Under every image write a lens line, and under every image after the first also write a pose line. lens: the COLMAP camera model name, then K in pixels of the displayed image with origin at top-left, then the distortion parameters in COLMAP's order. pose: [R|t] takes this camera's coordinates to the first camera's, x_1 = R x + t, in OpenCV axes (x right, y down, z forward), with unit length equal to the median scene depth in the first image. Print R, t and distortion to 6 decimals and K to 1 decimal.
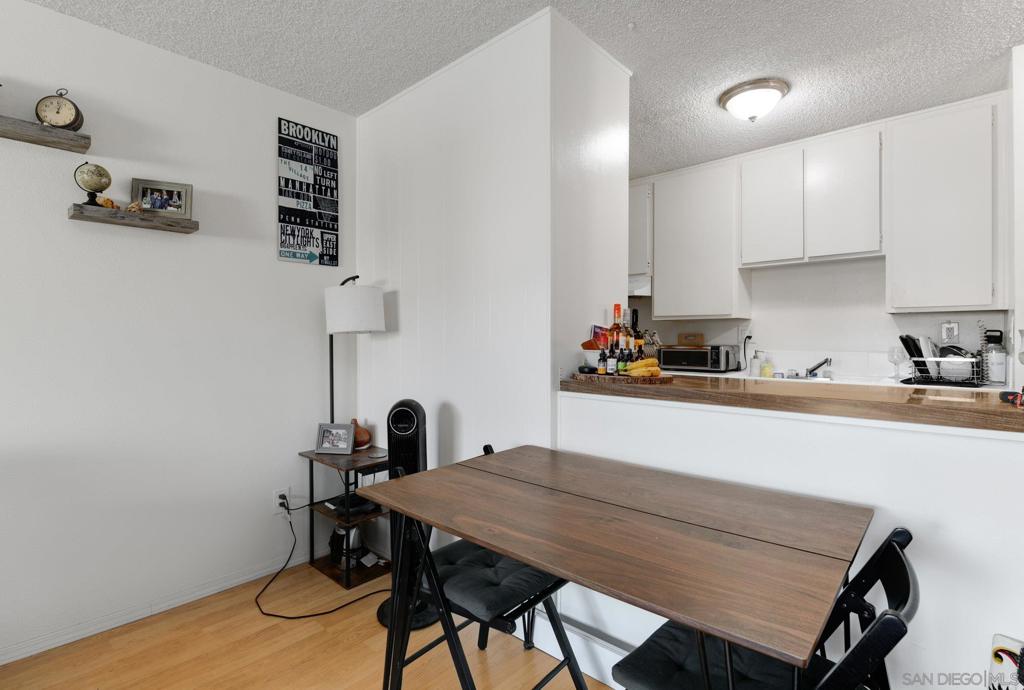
lens RADIAL K [[493.2, 0, 509.3], [0, 493.2, 337.0], [0, 0, 1]] dist [-0.004312, -0.000572]
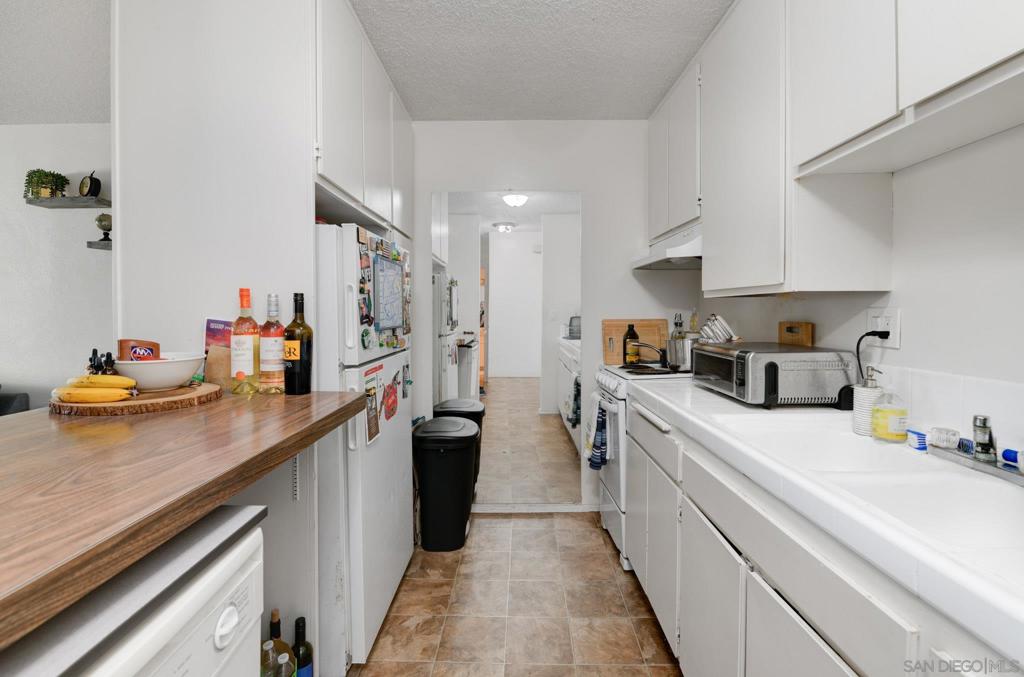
lens RADIAL K [[437.1, 0, 511.6], [0, 437.1, 313.3], [0, 0, 1]] dist [-0.000972, -0.000214]
pose [[0.676394, 0.006040, -0.736515, 0.858204], [0.001249, 0.999956, 0.009348, -0.034313], [0.736539, -0.007242, 0.676357, 0.800075]]
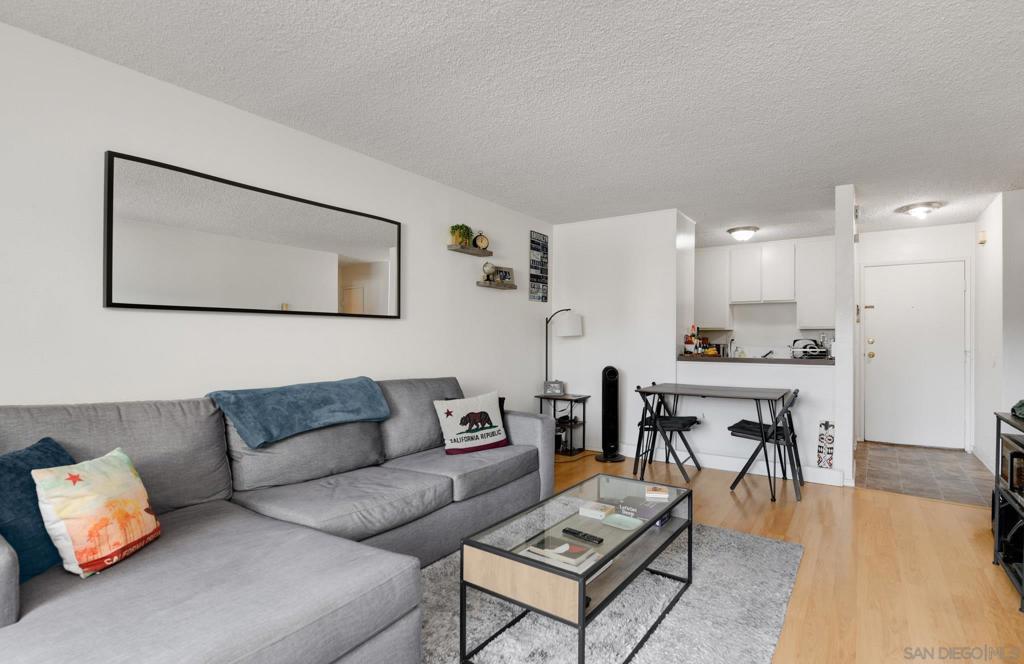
lens RADIAL K [[573.0, 0, 512.0], [0, 573.0, 332.0], [0, 0, 1]] dist [-0.000460, -0.000139]
pose [[0.983372, 0.010074, 0.181321, -0.975373], [-0.008070, 0.999898, -0.011789, 0.003887], [-0.181421, 0.010130, 0.983353, -1.322624]]
